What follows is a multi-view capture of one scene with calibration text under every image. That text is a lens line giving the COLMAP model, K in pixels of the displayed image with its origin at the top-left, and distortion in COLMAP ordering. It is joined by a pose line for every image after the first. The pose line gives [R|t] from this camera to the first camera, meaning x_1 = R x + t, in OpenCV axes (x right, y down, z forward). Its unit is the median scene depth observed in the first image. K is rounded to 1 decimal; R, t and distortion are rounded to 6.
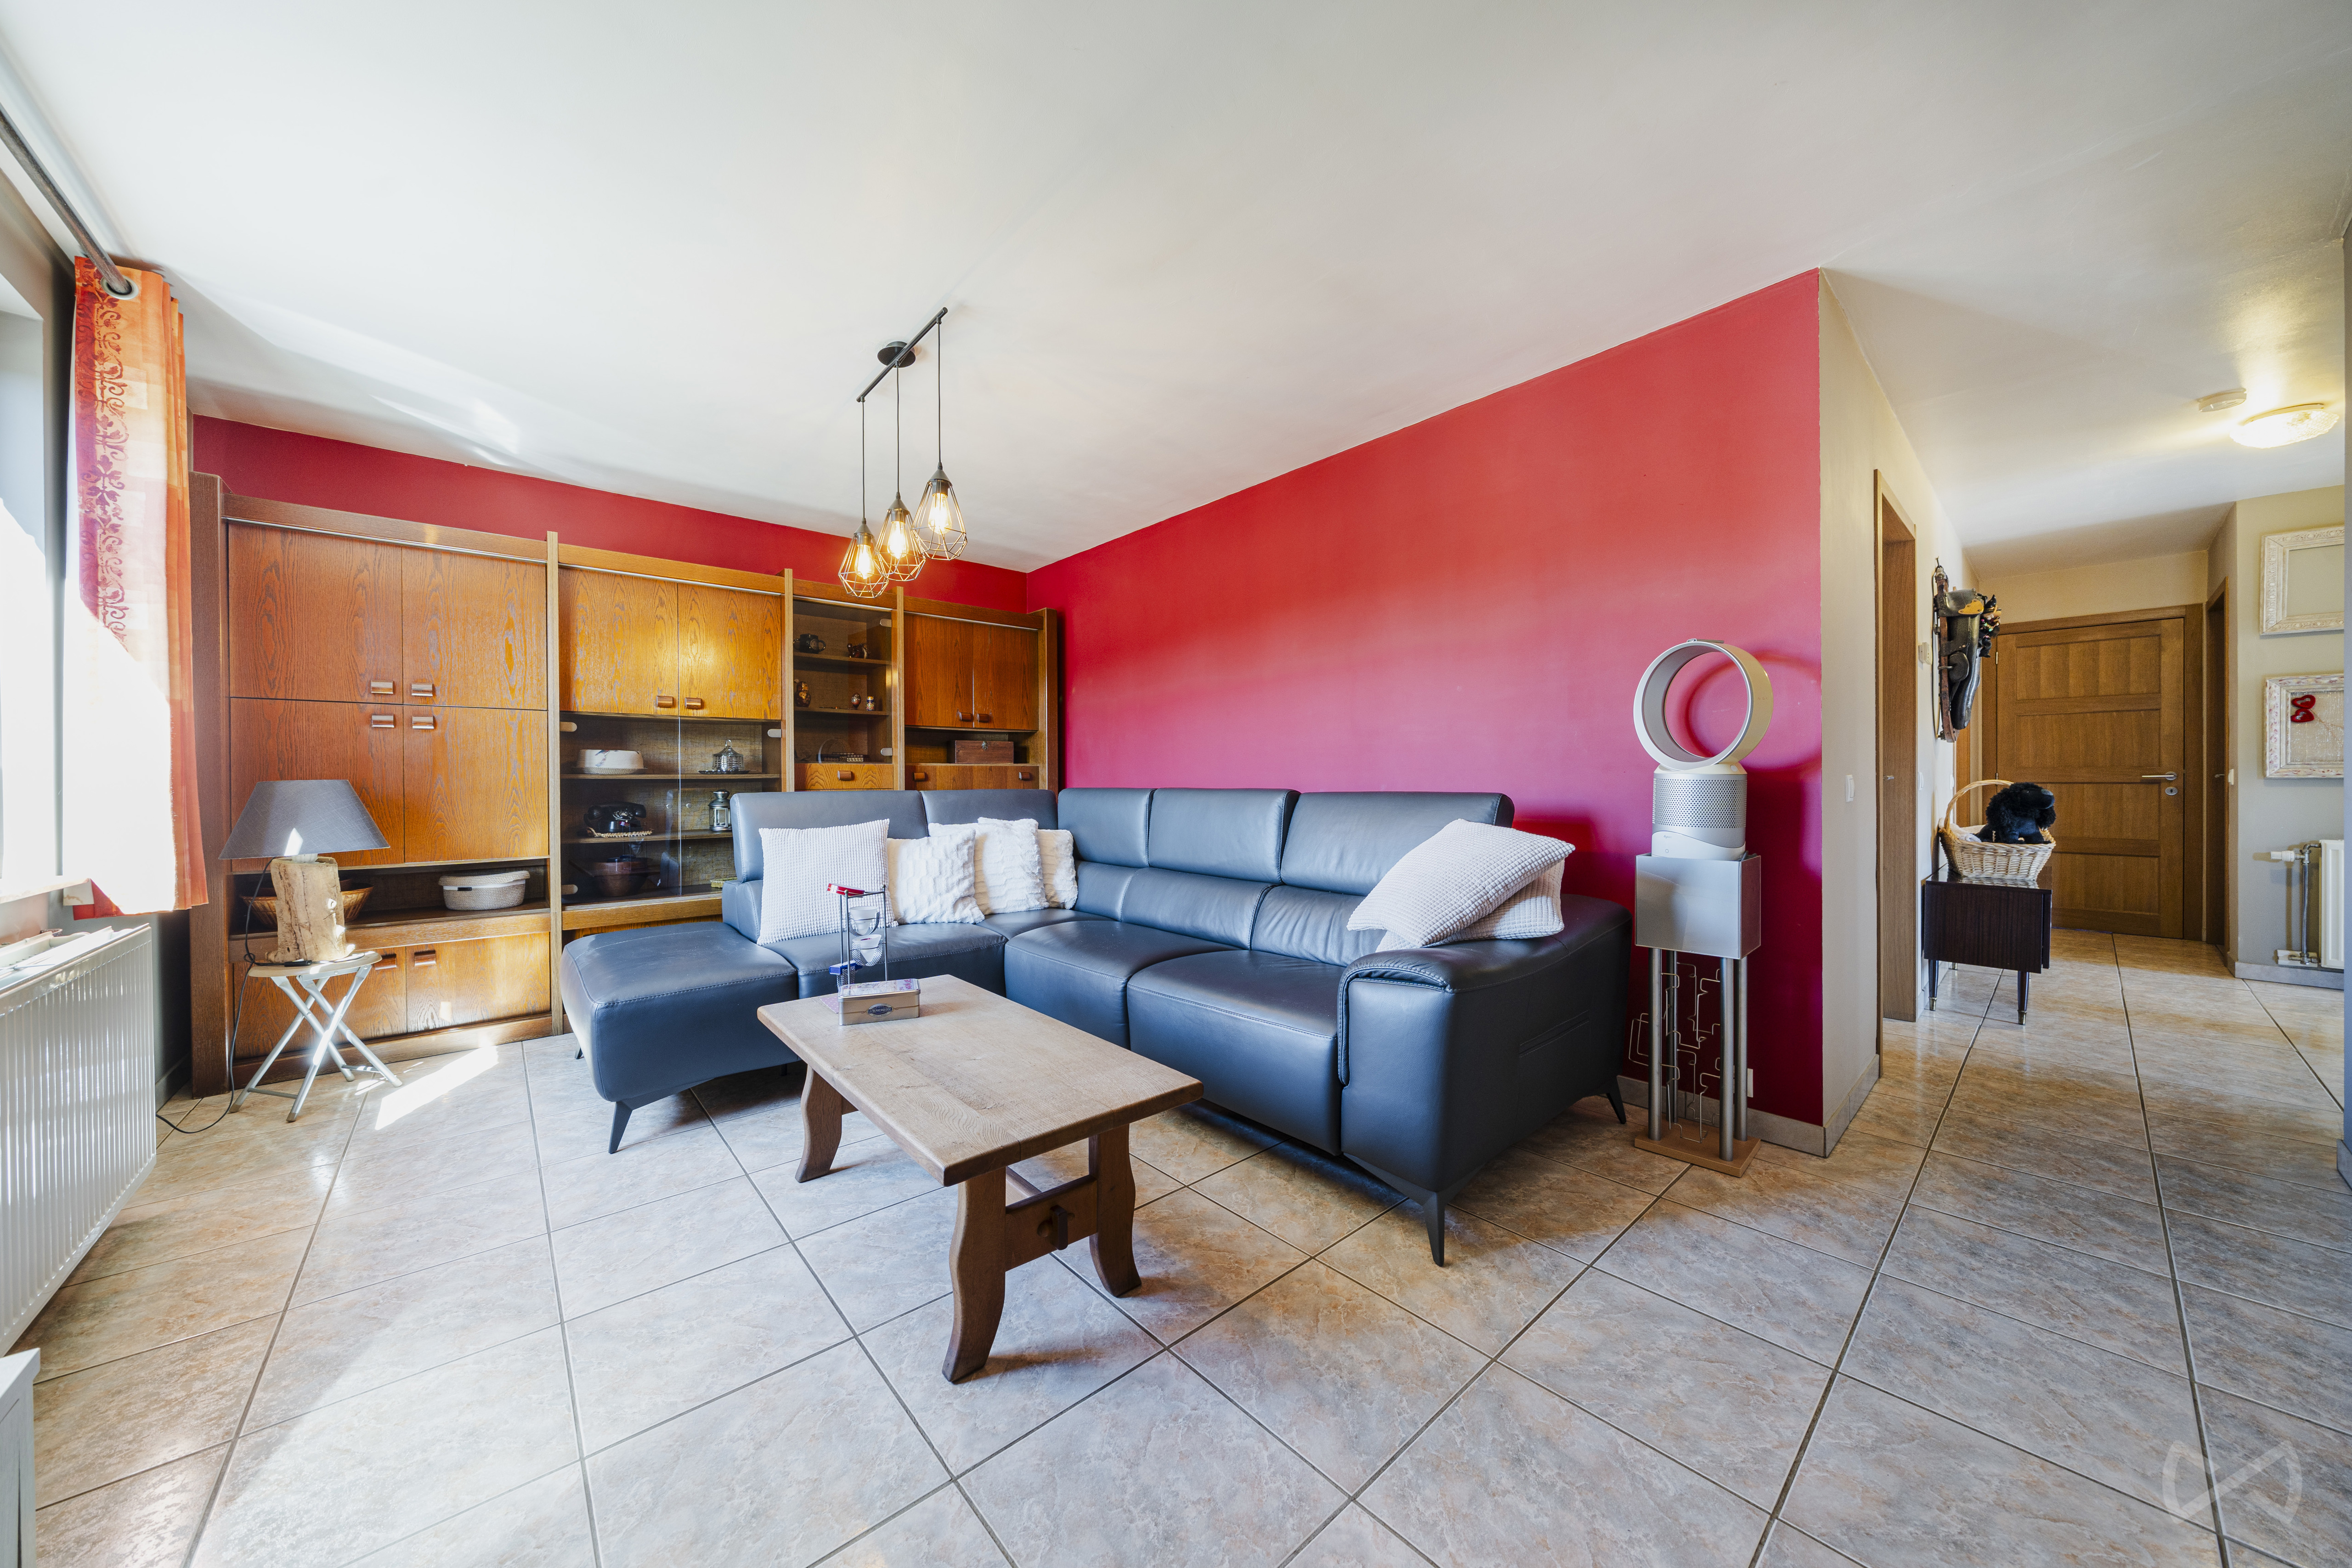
lens RADIAL K [[800.1, 0, 1186.2], [0, 800.1, 786.9], [0, 0, 1]] dist [0.001086, 0.000055]
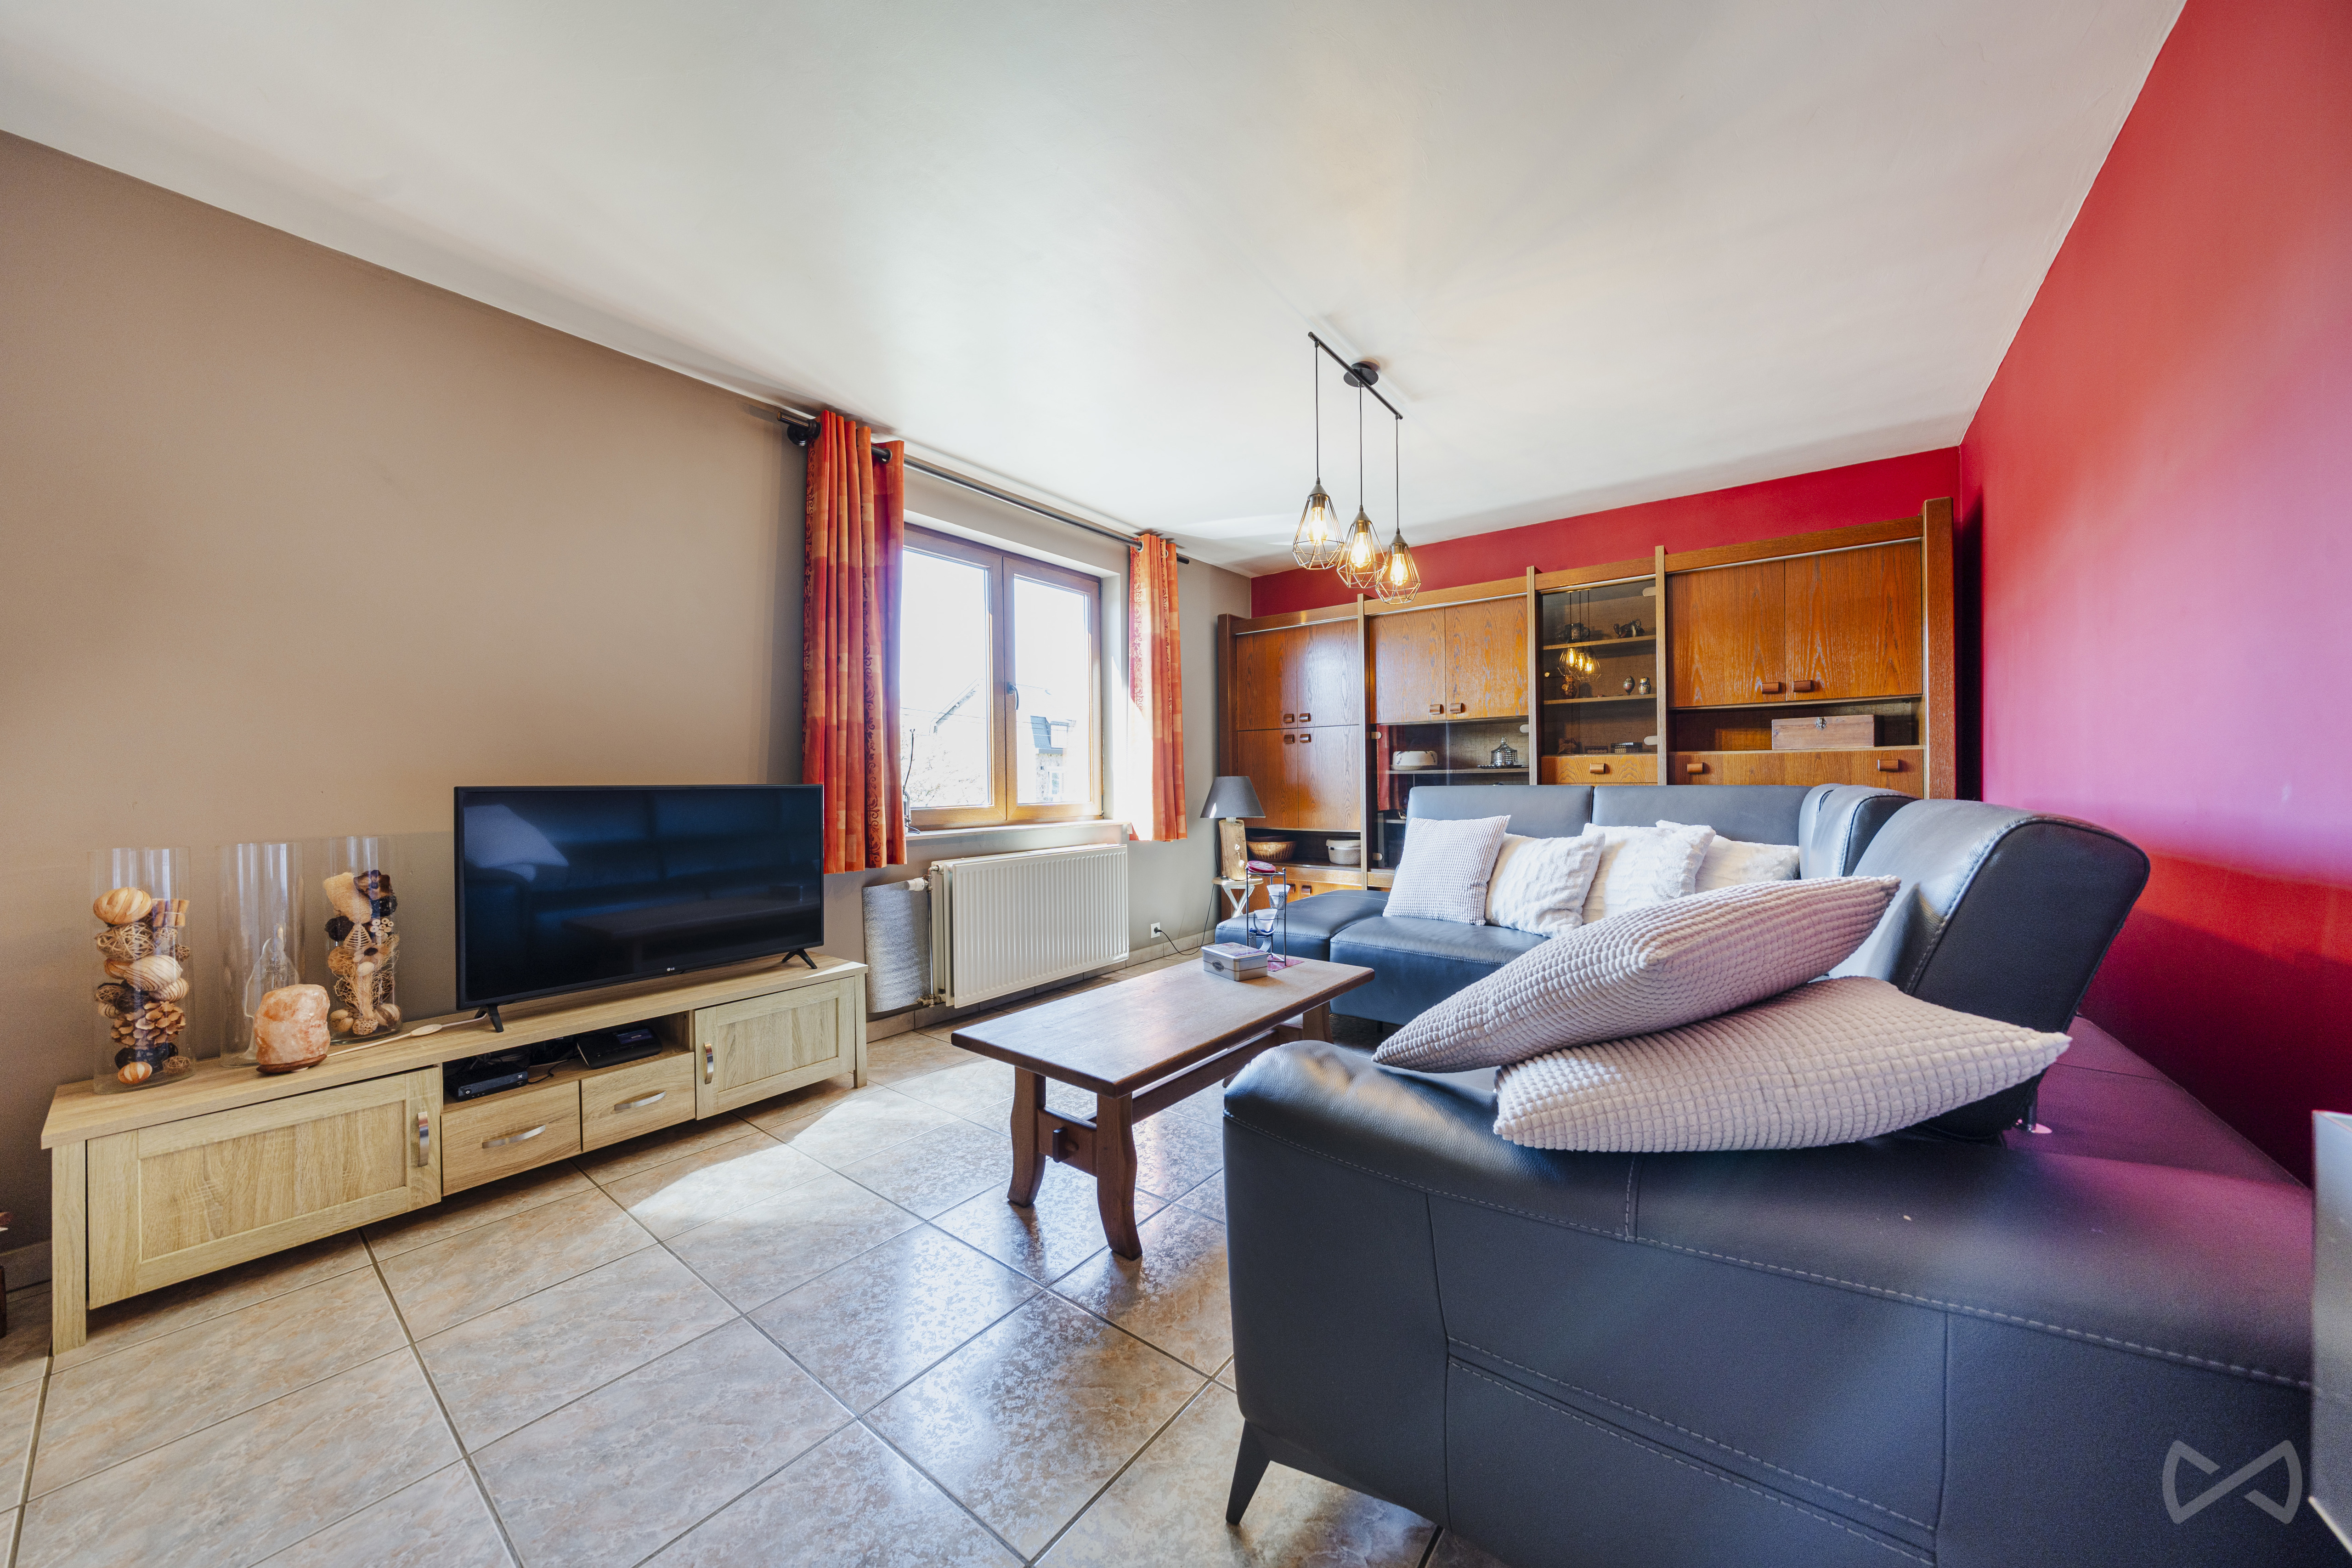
lens RADIAL K [[800.1, 0, 1185.3], [0, 800.1, 779.8], [0, 0, 1]] dist [0.001086, 0.000055]
pose [[0.196789, 0.005006, -0.980433, 0.416329], [-0.000012, 0.999987, 0.005103, -0.006161], [0.980446, -0.000993, 0.196787, 0.366056]]
